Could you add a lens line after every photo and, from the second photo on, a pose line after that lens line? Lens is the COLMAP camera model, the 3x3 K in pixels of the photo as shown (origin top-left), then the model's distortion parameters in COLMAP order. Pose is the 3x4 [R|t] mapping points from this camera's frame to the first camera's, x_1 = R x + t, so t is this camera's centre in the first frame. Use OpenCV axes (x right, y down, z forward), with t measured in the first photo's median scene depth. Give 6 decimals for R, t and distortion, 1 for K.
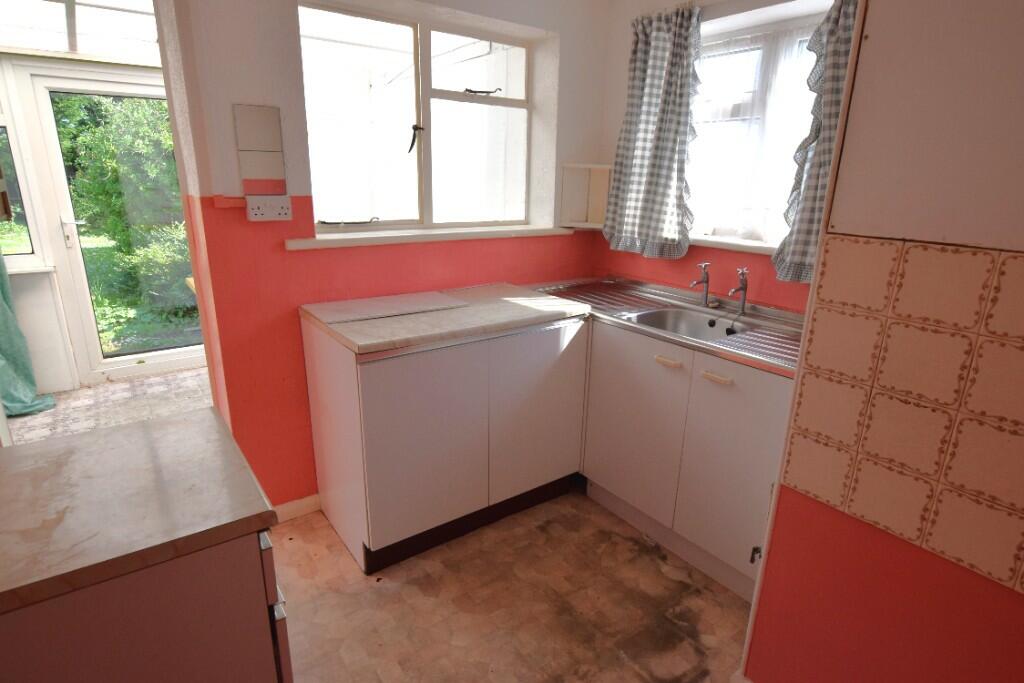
lens RADIAL K [[553.5, 0, 512.0], [0, 553.5, 341.5], [0, 0, 1]] dist [-0.003977, -0.000669]
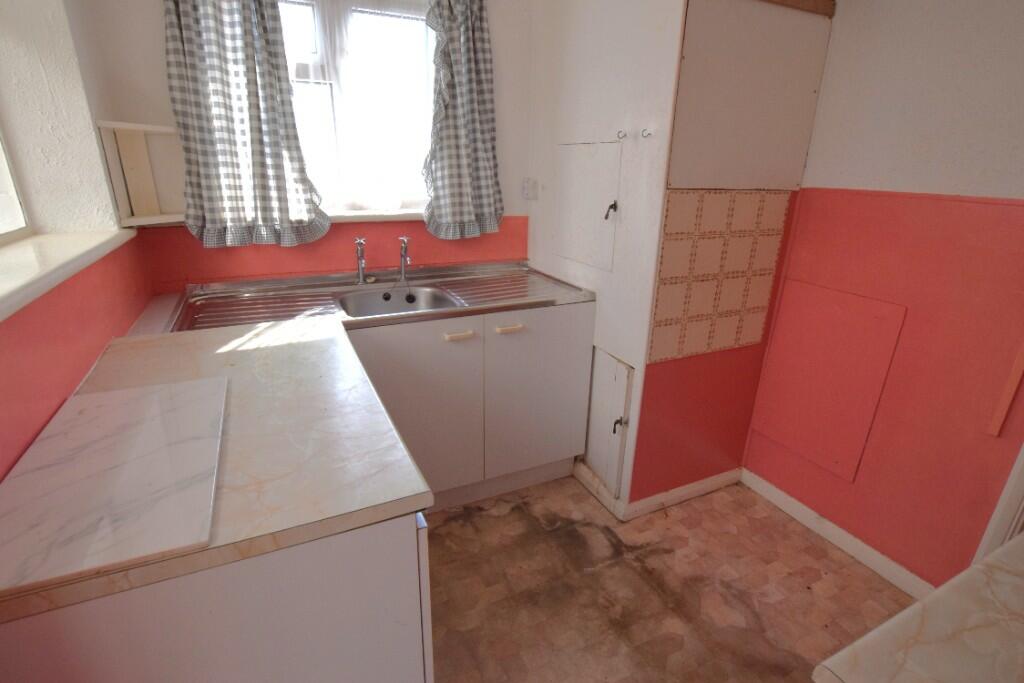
lens RADIAL K [[503.1, 0, 516.8], [0, 503.1, 341.5], [0, 0, 1]] dist [-0.005098, -0.000454]
pose [[0.194491, -0.353218, 0.915101, -0.503114], [0.267194, 0.916715, 0.297053, -0.185132], [-0.943812, 0.186735, 0.272671, 0.608425]]
